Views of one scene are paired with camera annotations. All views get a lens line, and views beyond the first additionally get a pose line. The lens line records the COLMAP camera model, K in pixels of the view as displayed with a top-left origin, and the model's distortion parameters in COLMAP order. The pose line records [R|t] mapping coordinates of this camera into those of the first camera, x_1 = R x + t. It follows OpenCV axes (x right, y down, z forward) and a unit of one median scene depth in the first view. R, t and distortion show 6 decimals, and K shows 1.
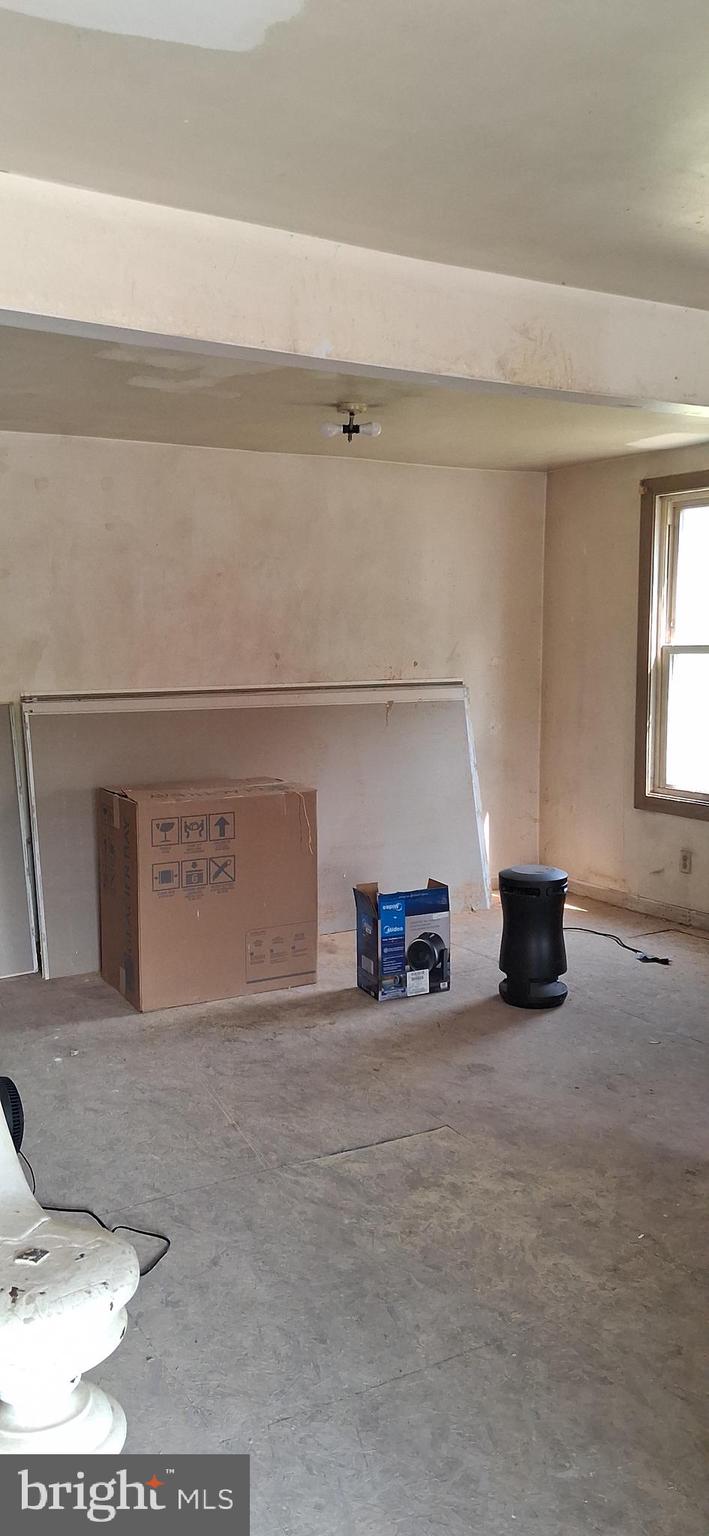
lens RADIAL K [[1175.2, 0, 364.2], [0, 1175.2, 768.4], [0, 0, 1]] dist [0.145057, -0.269361]
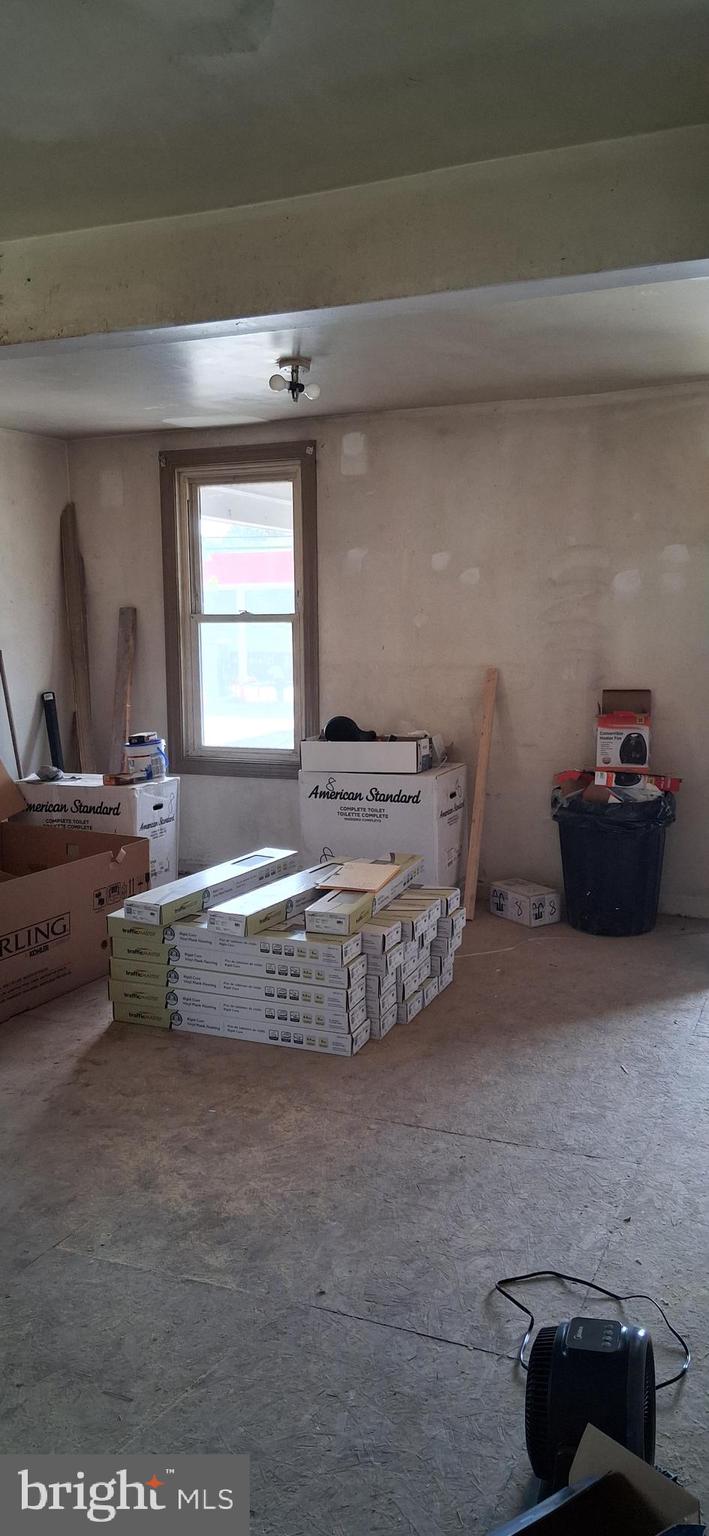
lens RADIAL K [[1175.2, 0, 364.2], [0, 1175.2, 768.4], [0, 0, 1]] dist [0.145057, -0.269361]
pose [[-0.591699, -0.096779, 0.800329, -0.717577], [0.101339, 0.975963, 0.192939, -0.138819], [-0.799764, 0.195267, -0.567669, 1.399134]]
